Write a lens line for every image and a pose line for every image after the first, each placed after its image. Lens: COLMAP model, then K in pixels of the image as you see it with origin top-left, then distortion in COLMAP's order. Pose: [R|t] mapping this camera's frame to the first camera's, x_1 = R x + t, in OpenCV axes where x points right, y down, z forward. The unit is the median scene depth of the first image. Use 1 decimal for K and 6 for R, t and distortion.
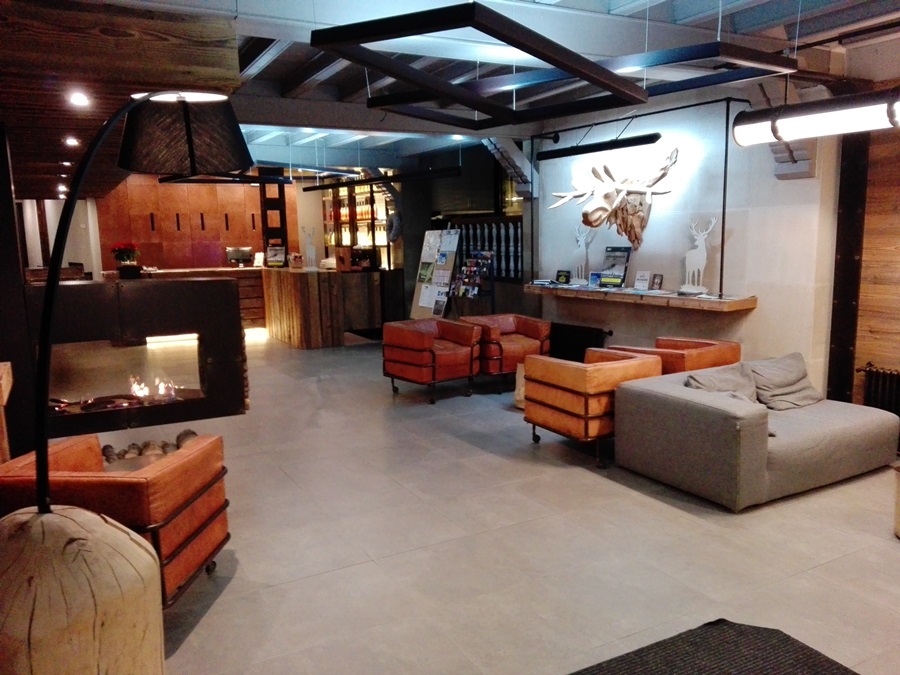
lens RADIAL K [[715.2, 0, 450.6], [0, 715.2, 337.4], [0, 0, 1]] dist [-0.001668, 0.000848]
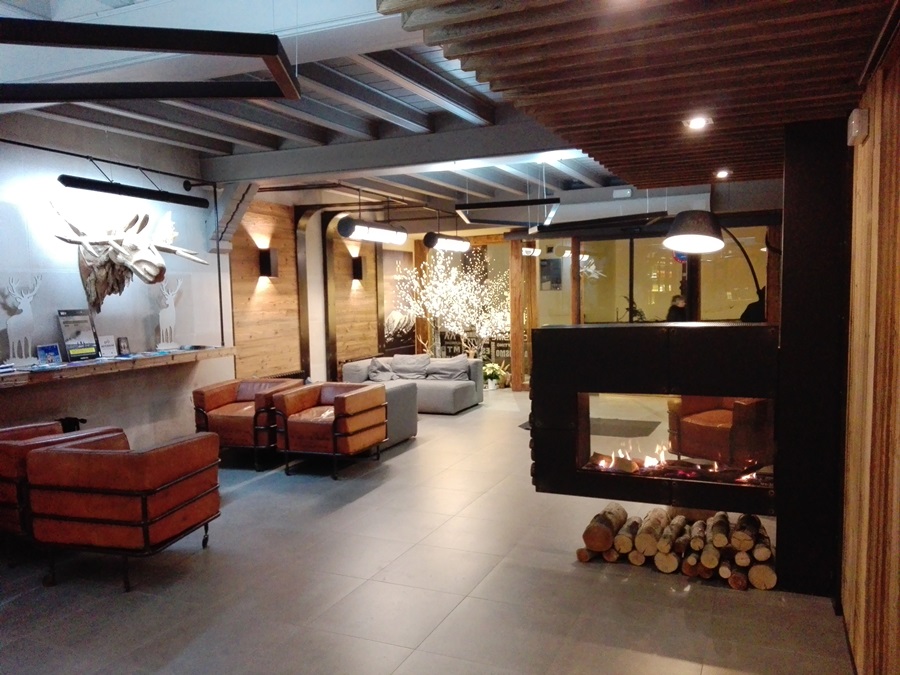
lens RADIAL K [[715.2, 0, 451.1], [0, 715.2, 340.2], [0, 0, 1]] dist [-0.001668, 0.000848]
pose [[-0.596545, -0.025662, 0.802169, -0.666700], [0.145450, 0.979481, 0.139500, -0.144679], [-0.789290, 0.199894, -0.580573, 1.146986]]
